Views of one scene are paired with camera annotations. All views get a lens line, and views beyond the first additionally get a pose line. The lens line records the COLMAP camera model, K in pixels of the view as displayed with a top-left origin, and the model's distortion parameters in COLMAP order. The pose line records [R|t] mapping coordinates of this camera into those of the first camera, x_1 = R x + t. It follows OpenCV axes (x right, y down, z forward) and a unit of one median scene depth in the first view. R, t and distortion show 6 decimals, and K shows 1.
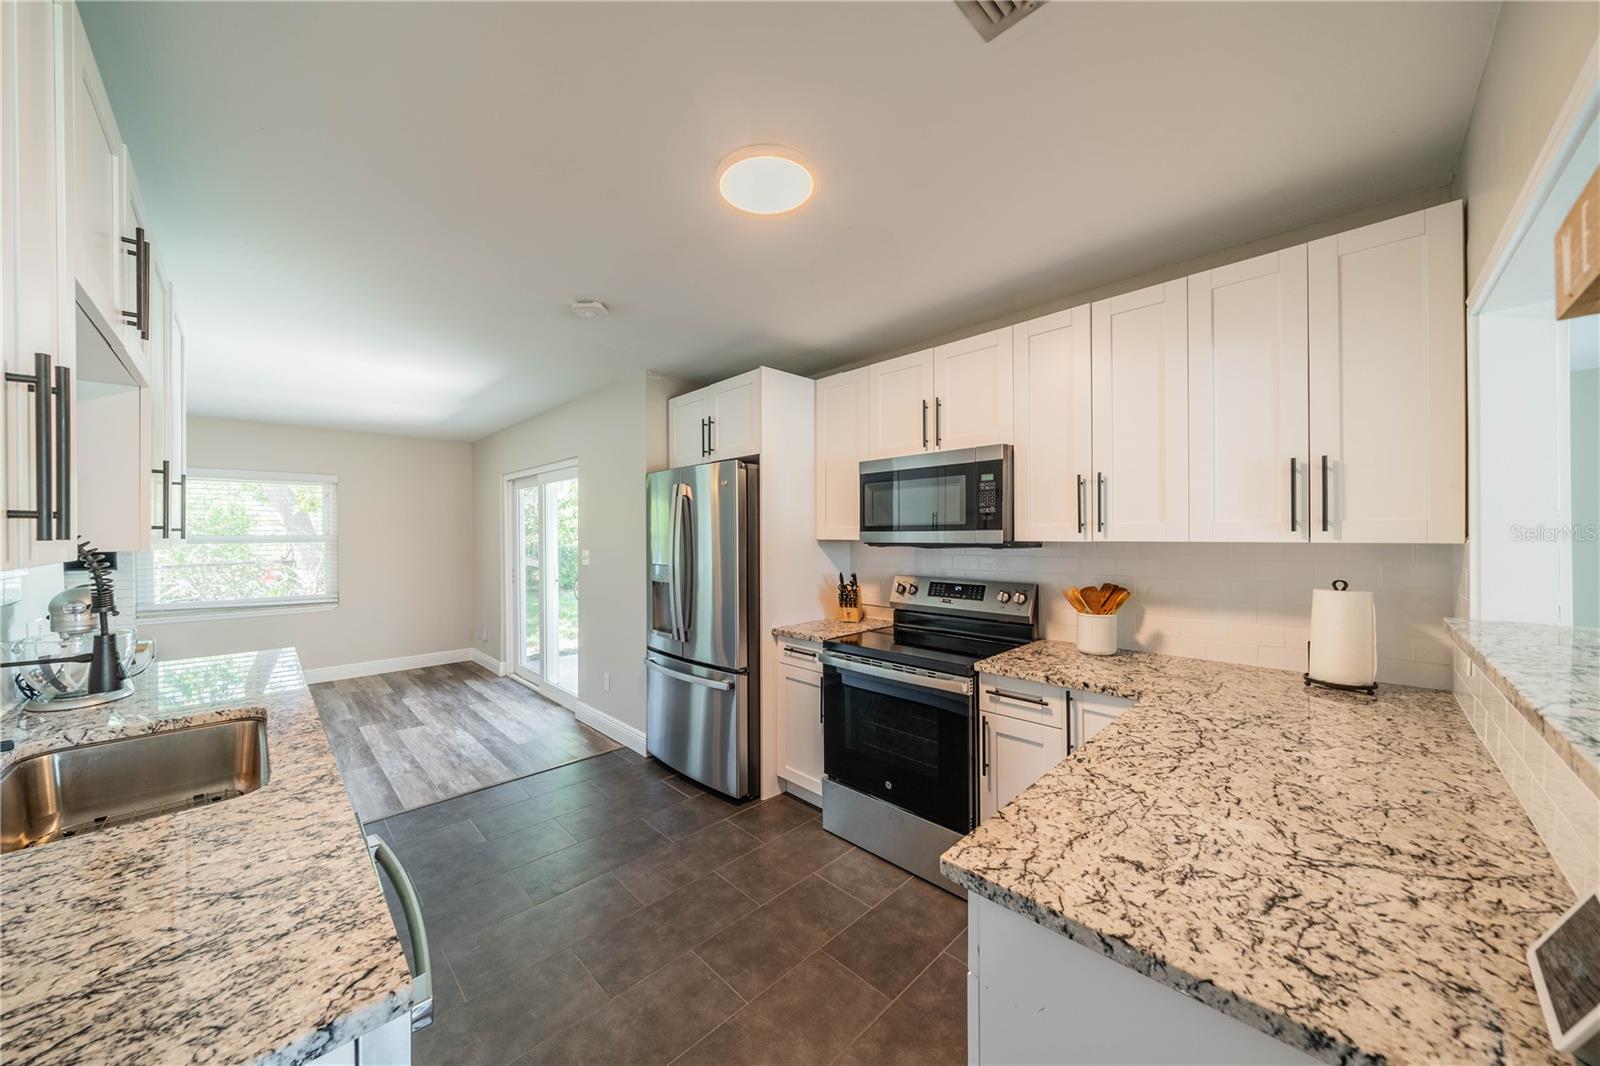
lens RADIAL K [[548.8, 0, 790.3], [0, 548.8, 534.1], [0, 0, 1]] dist [-0.002977, -0.001067]
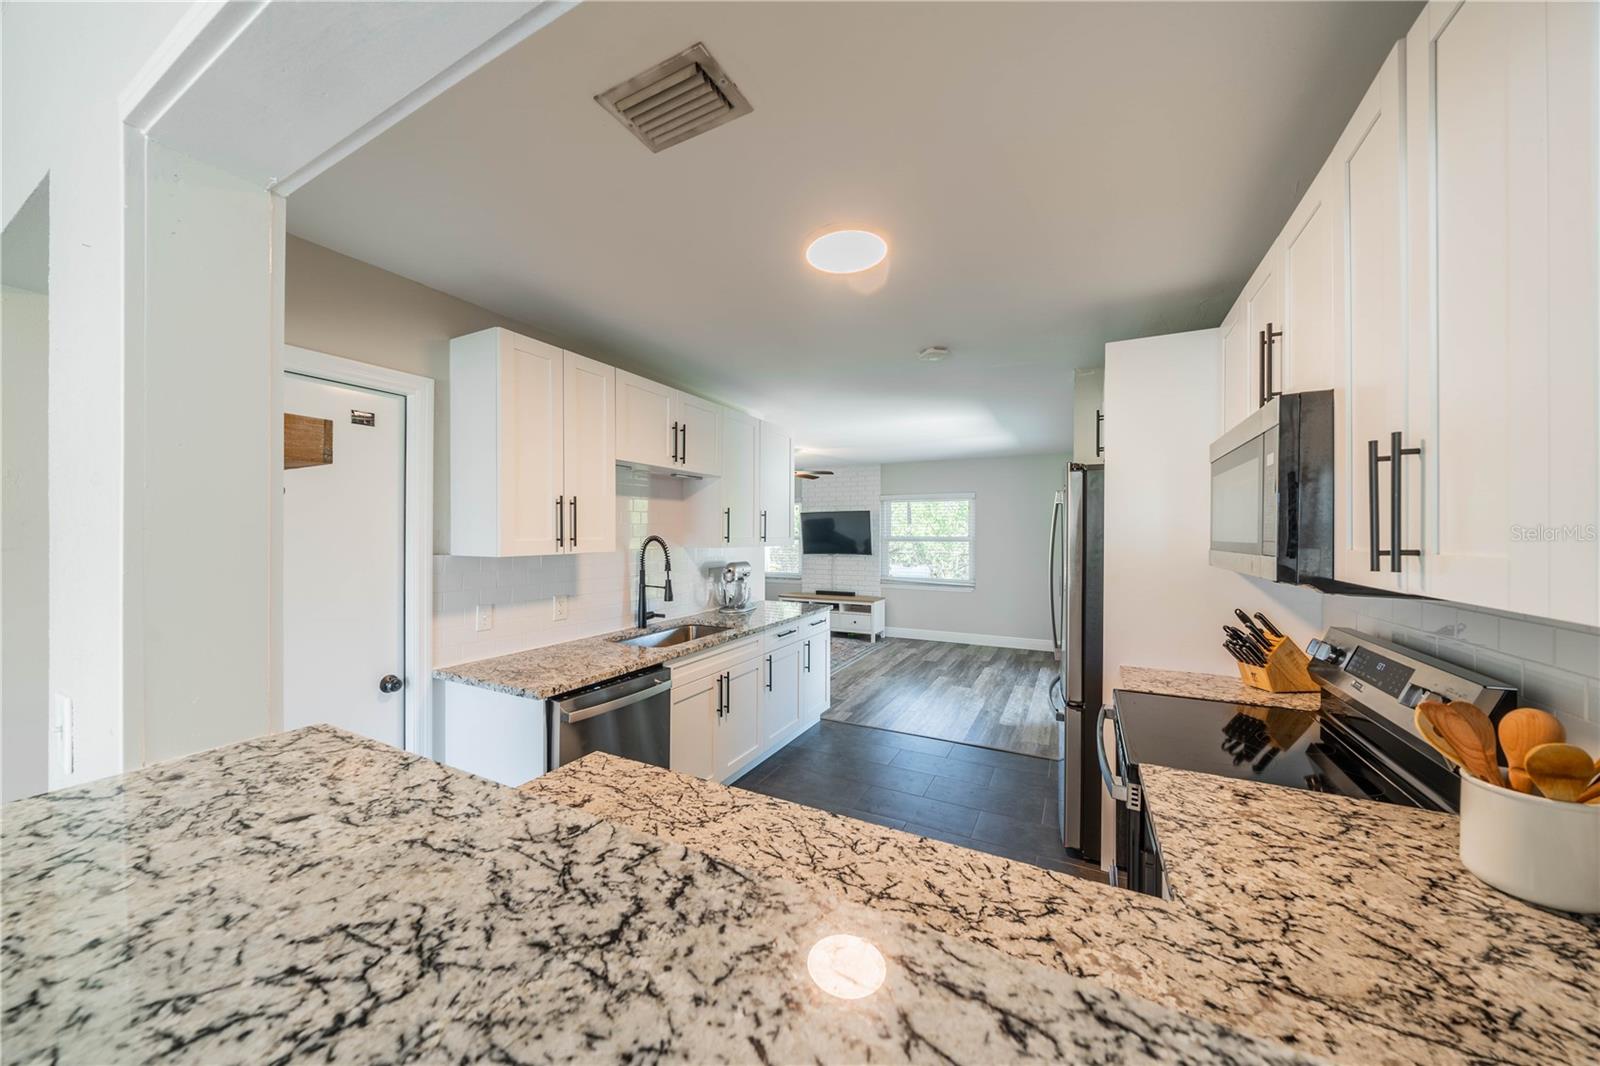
lens RADIAL K [[548.8, 0, 797.7], [0, 548.8, 531.6], [0, 0, 1]] dist [-0.002977, -0.001067]
pose [[0.315693, 0.005453, -0.948846, 0.622486], [-0.006392, 0.999973, 0.003620, -0.026137], [0.948840, 0.004922, 0.315720, 0.321076]]
